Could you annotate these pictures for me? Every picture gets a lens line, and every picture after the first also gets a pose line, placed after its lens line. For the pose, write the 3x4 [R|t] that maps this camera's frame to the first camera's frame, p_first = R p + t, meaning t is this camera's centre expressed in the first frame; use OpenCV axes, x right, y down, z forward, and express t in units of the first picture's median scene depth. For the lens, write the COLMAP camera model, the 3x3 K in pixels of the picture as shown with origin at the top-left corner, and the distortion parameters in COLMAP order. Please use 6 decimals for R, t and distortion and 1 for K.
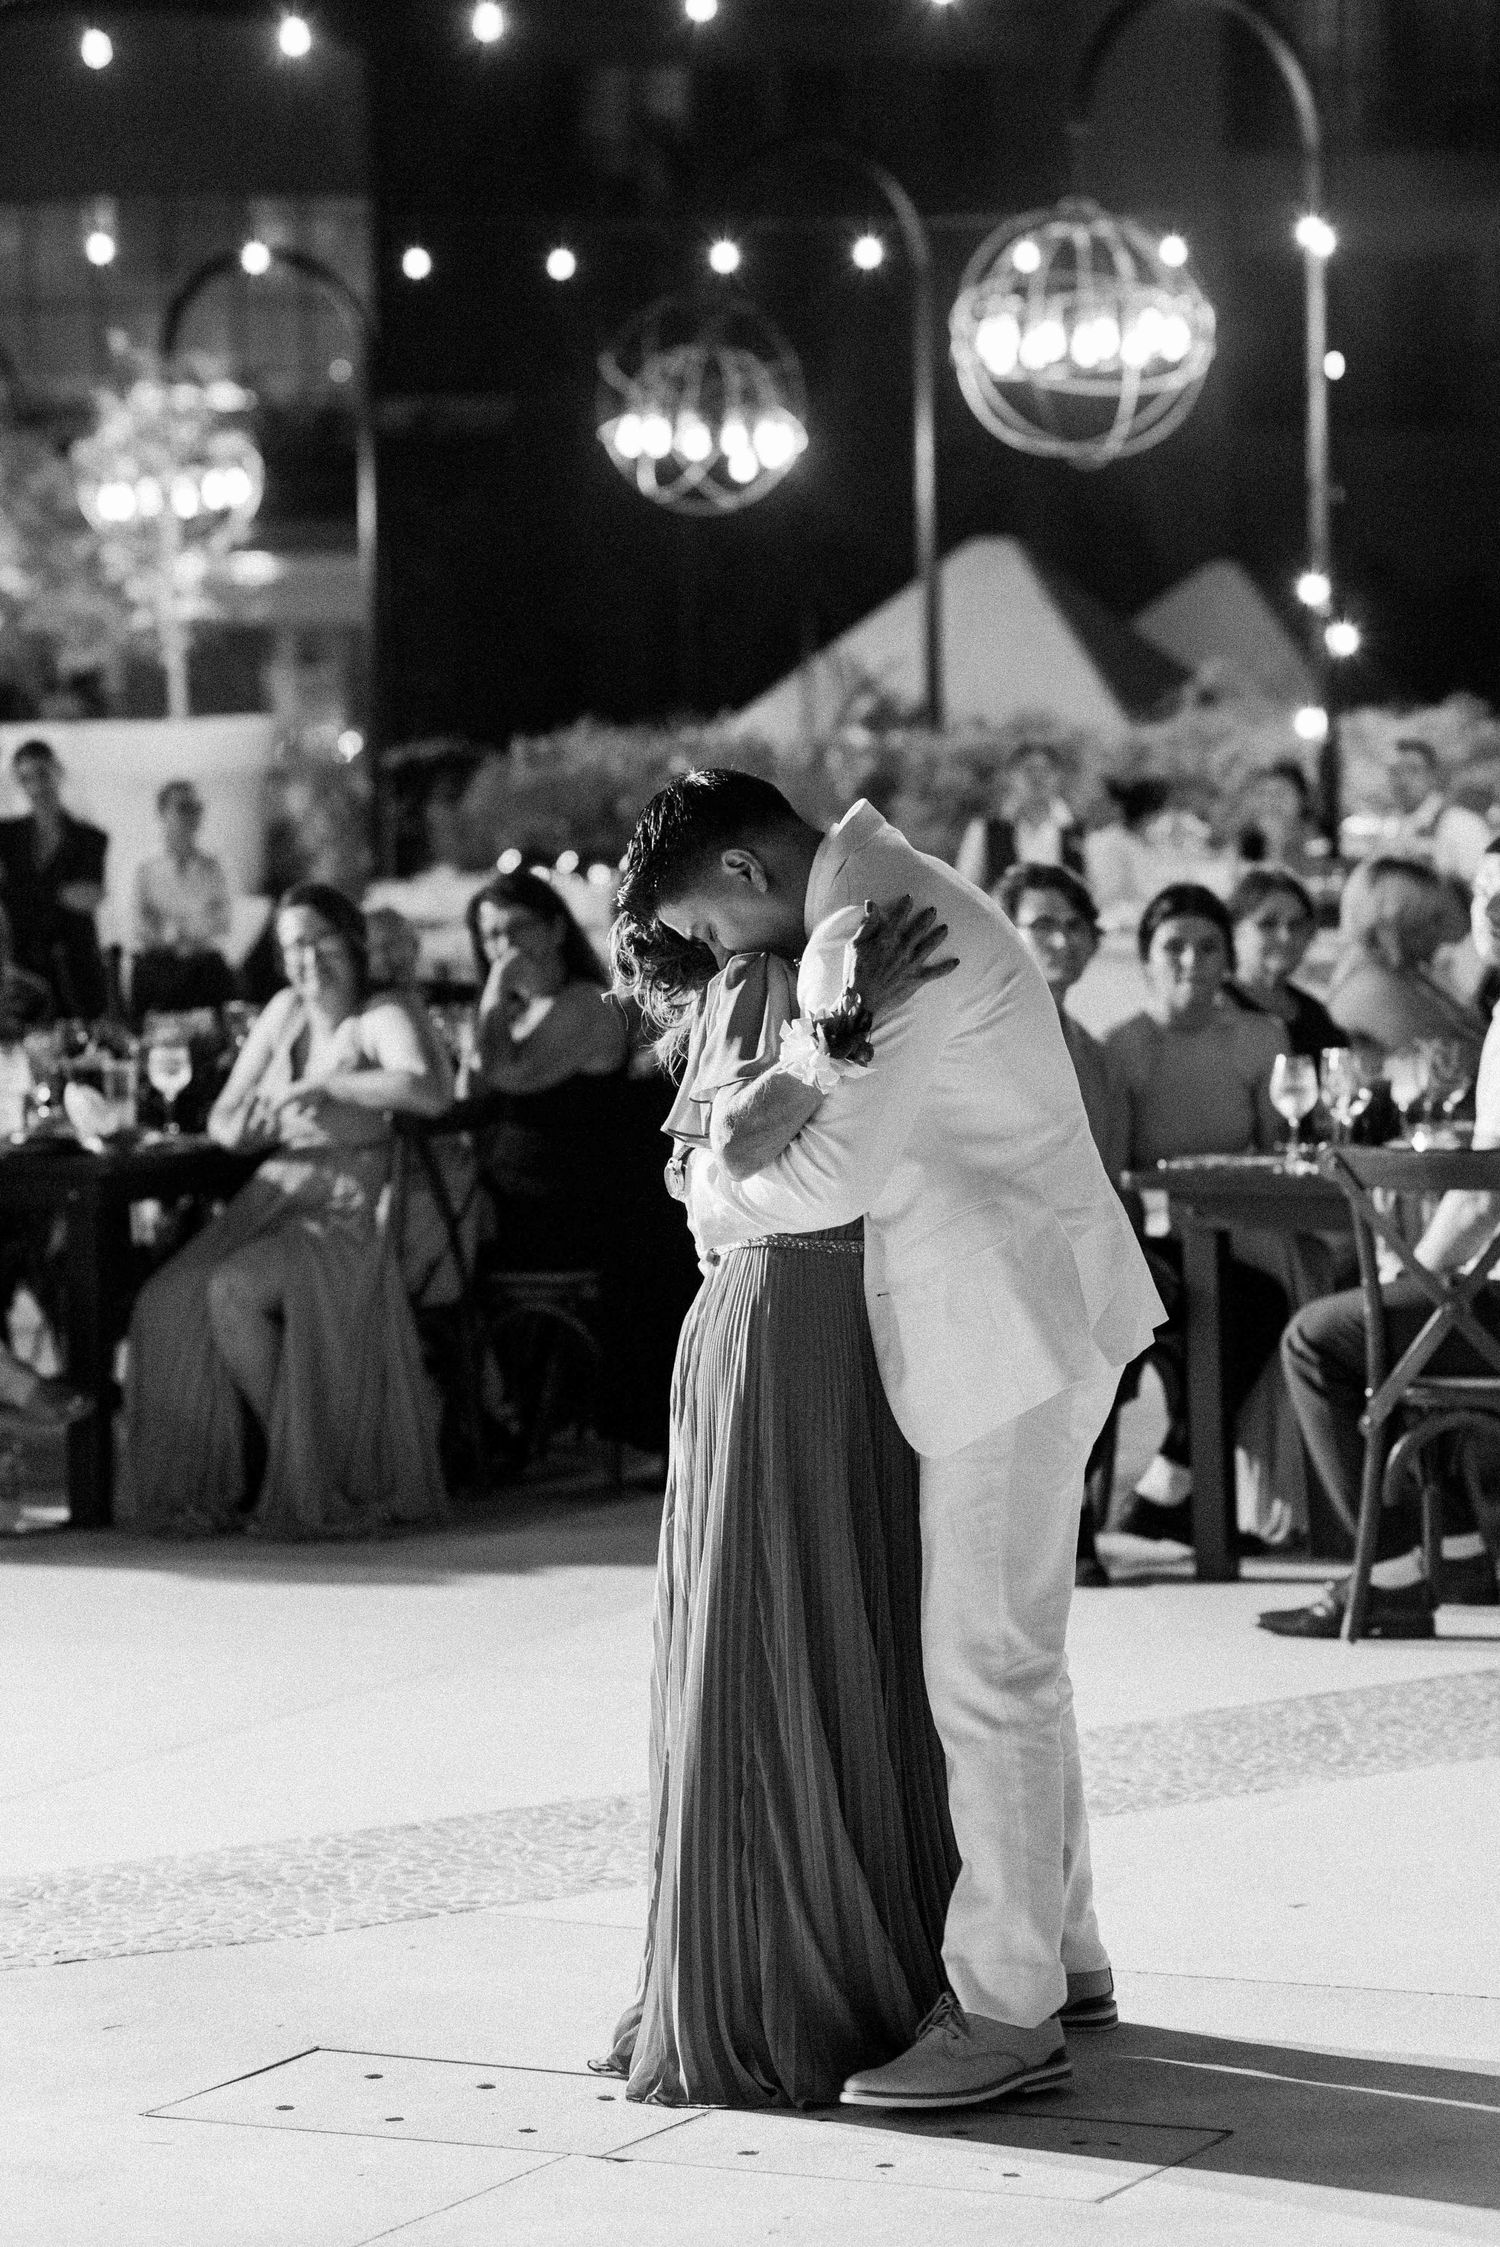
lens RADIAL K [[5524.7, 0, 749.5], [0, 5524.7, 1123.7], [0, 0, 1]] dist [-0.038616, 0.000000]
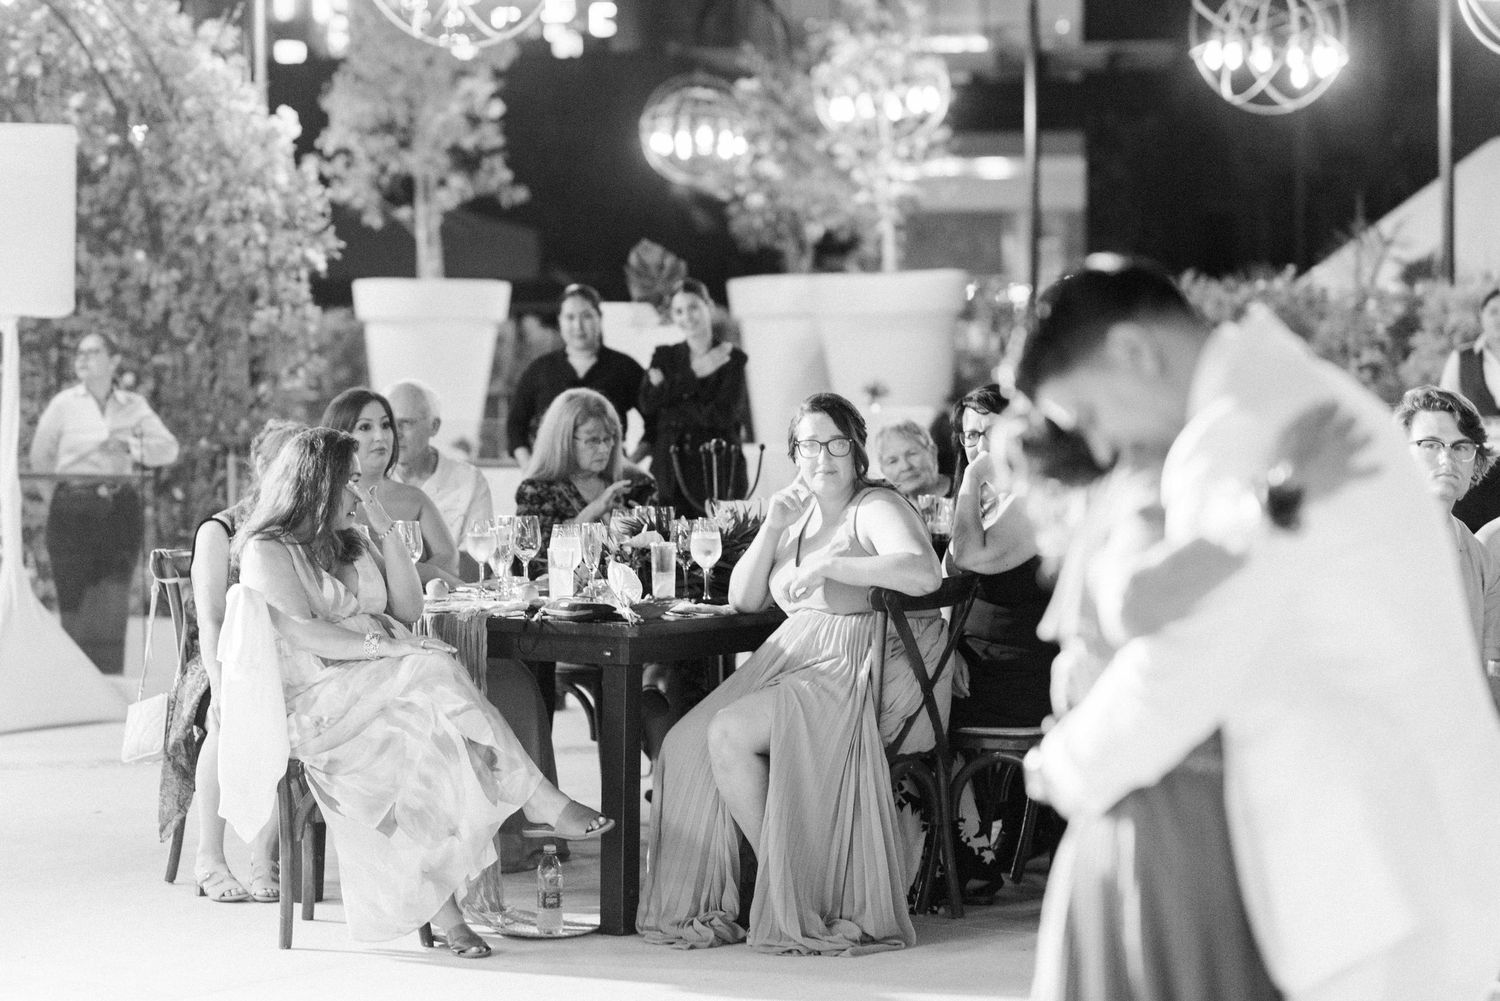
lens RADIAL K [[3688.1, 0, 750.4], [0, 3688.1, 498.1], [0, 0, 1]] dist [-0.038616, 0.000000]
pose [[0.983527, 0.015724, -0.180074, 0.048146], [-0.018618, 0.999723, -0.014388, -0.009310], [0.179797, 0.017503, 0.983548, 0.214904]]
